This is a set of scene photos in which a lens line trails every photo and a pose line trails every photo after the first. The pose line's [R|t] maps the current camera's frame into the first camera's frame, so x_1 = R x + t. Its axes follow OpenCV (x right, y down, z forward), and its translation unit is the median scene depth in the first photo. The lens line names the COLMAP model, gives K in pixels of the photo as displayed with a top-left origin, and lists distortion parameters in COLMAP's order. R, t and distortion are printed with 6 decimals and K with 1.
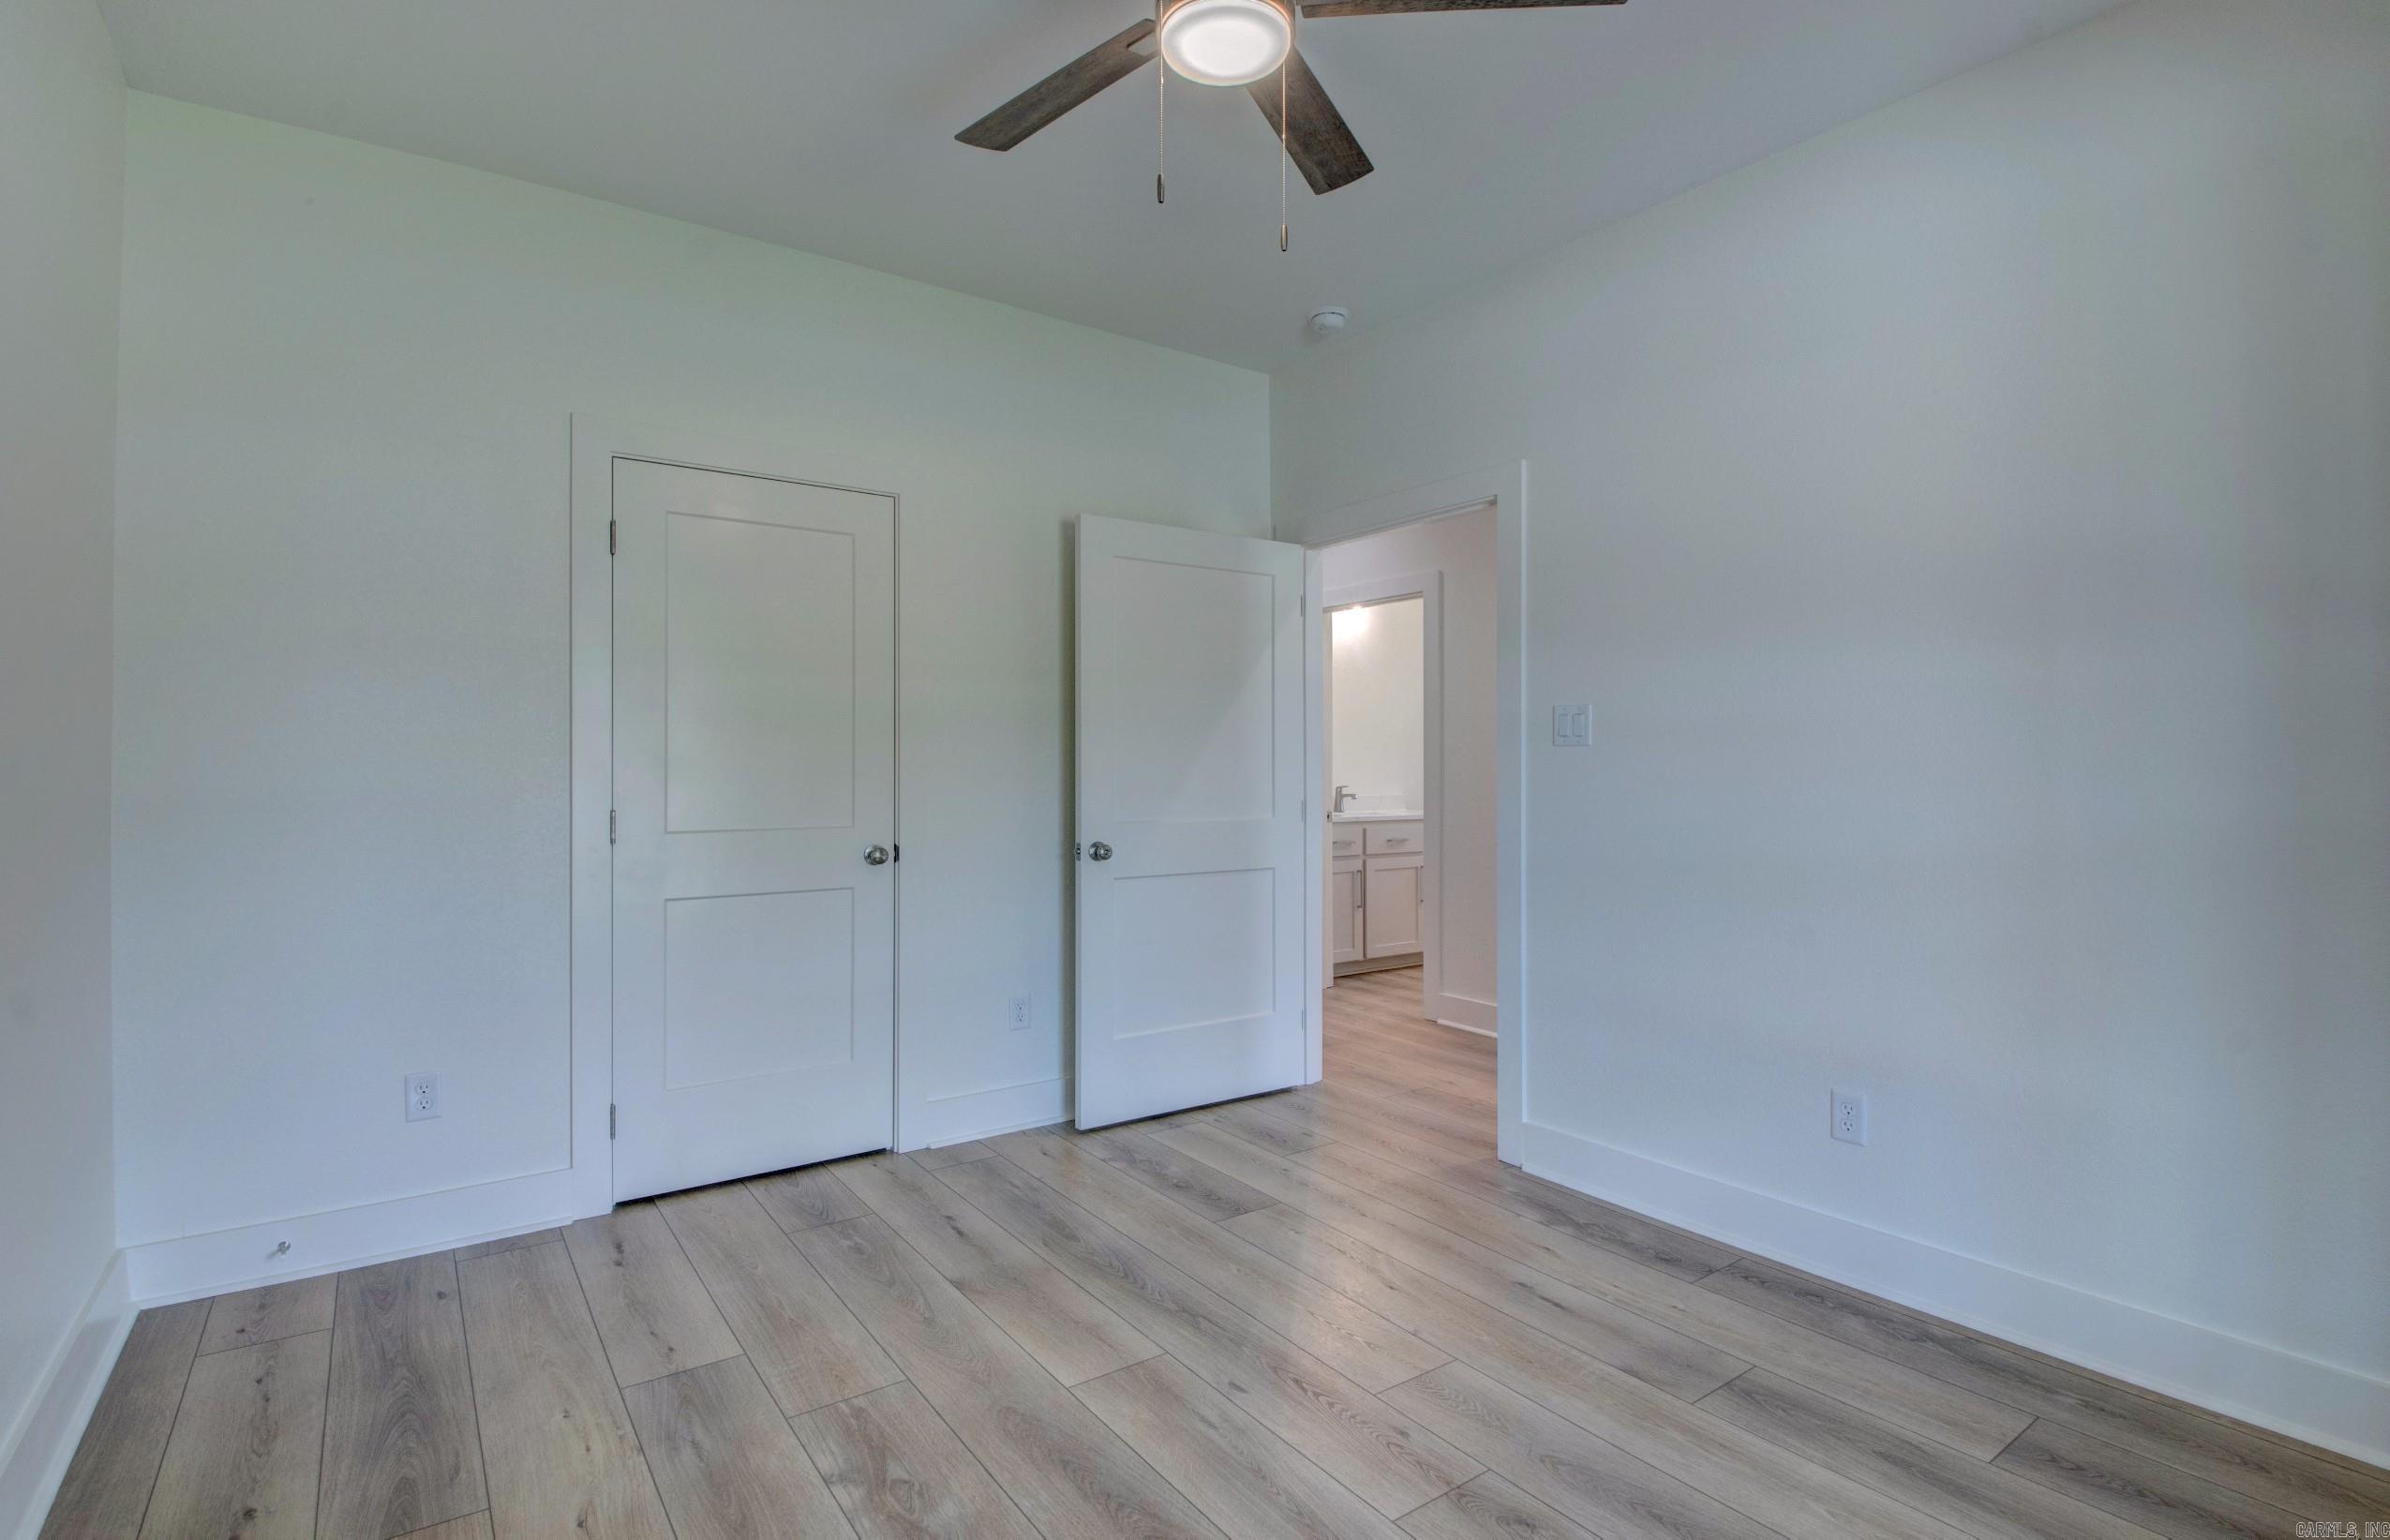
lens RADIAL K [[1143.6, 0, 1214.8], [0, 1143.6, 790.8], [0, 0, 1]] dist [-0.003822, -0.012564]
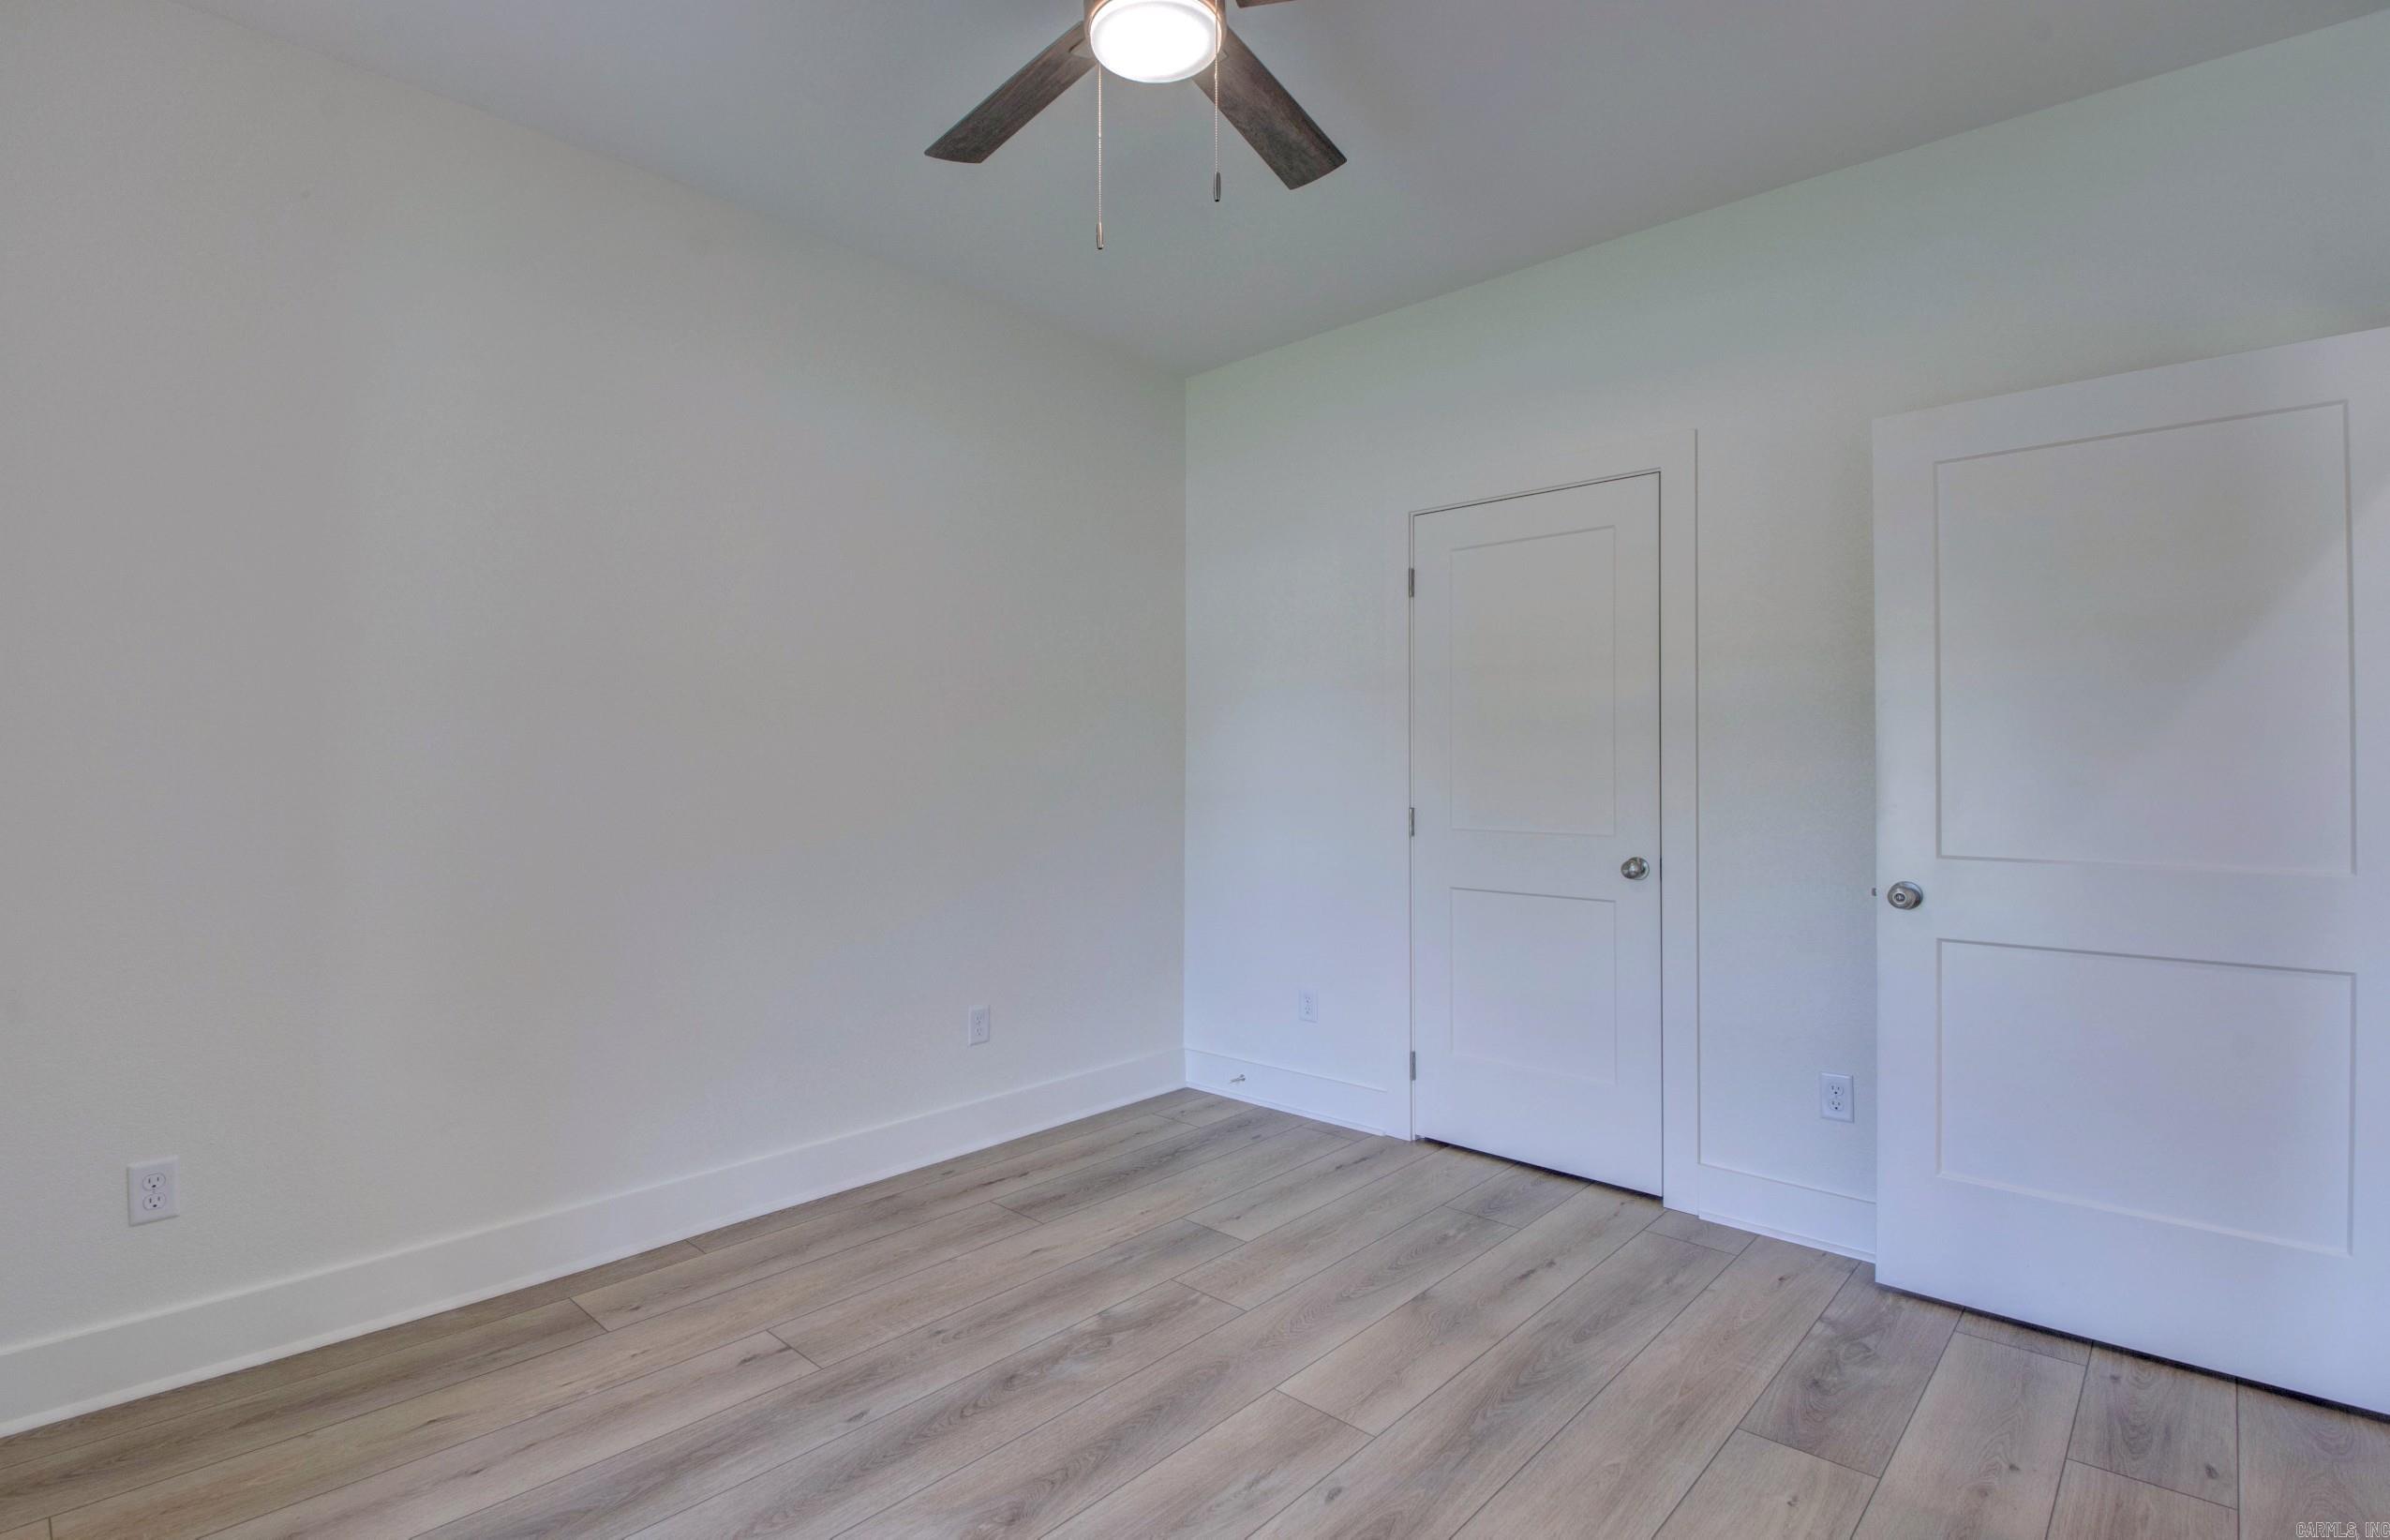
lens RADIAL K [[1143.6, 0, 1135.2], [0, 1143.6, 749.7], [0, 0, 1]] dist [-0.003822, -0.012564]
pose [[0.174375, -0.010697, -0.984621, 0.651533], [-0.026943, 0.999515, -0.015630, -0.015406], [0.984311, 0.029254, 0.174003, 0.531131]]
